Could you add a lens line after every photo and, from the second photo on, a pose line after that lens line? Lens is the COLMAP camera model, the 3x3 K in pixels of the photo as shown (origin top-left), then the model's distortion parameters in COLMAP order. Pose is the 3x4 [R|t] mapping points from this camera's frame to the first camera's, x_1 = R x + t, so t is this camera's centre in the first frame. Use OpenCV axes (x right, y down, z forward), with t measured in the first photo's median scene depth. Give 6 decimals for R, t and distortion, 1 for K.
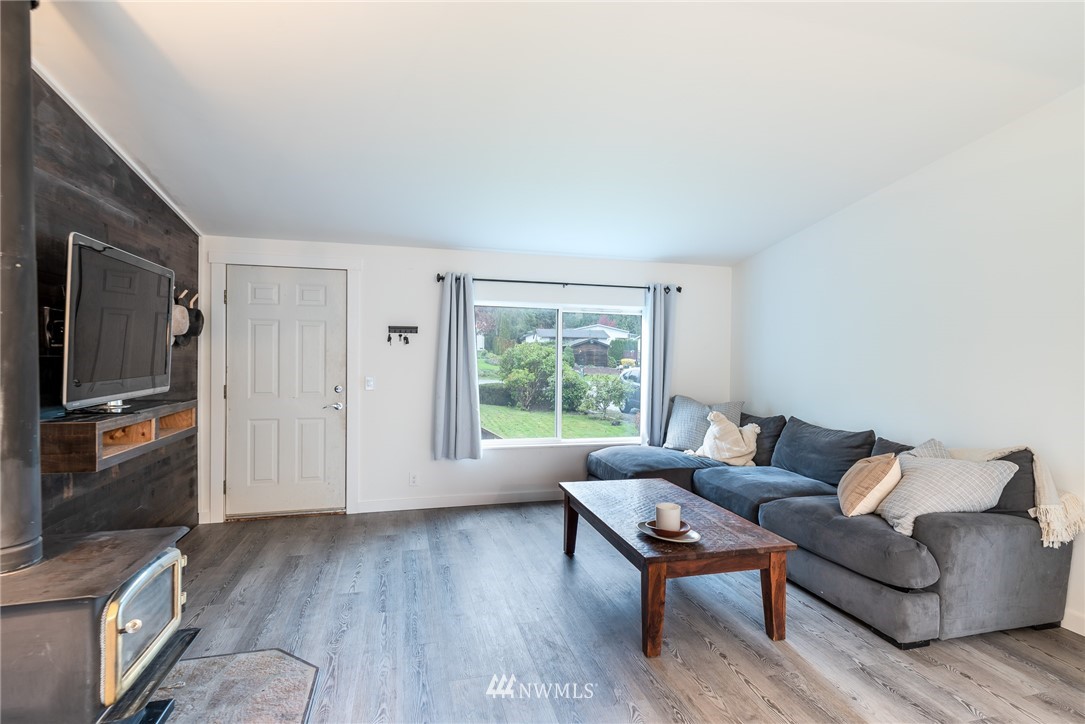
lens RADIAL K [[509.7, 0, 540.3], [0, 509.7, 361.1], [0, 0, 1]] dist [-0.000820, 0.000675]
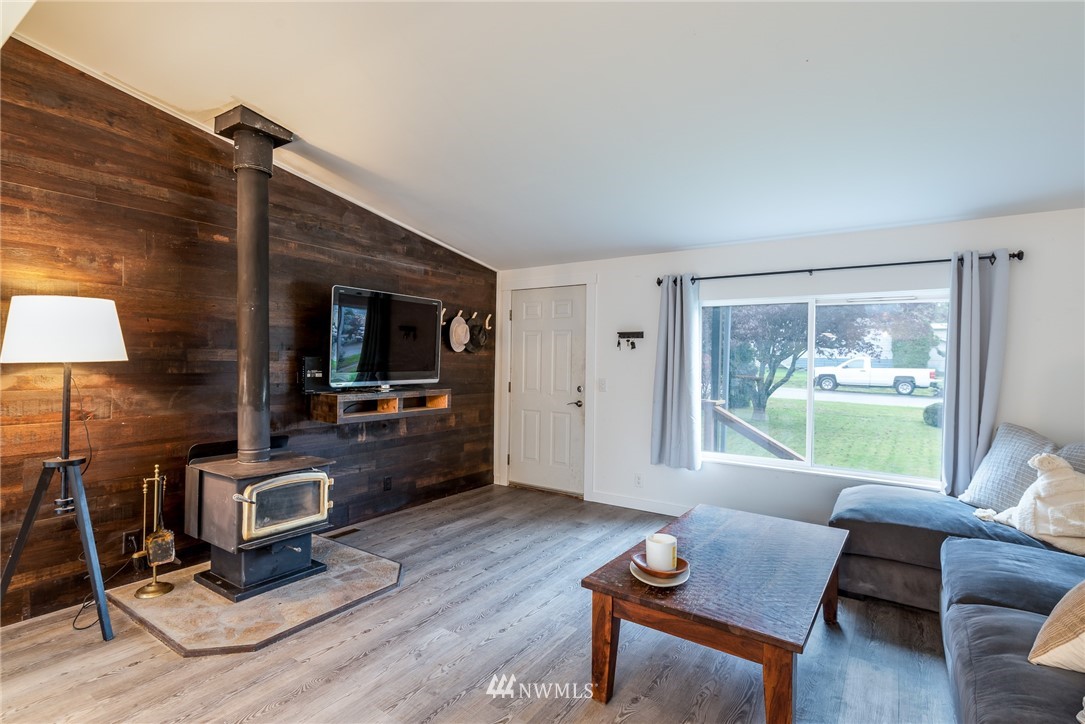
lens RADIAL K [[509.7, 0, 540.3], [0, 509.7, 361.1], [0, 0, 1]] dist [-0.000820, 0.000675]
pose [[0.668212, 0.000867, -0.743970, 0.409834], [-0.015559, 0.999797, -0.012810, 0.008568], [0.743808, 0.020135, 0.668090, 0.173430]]
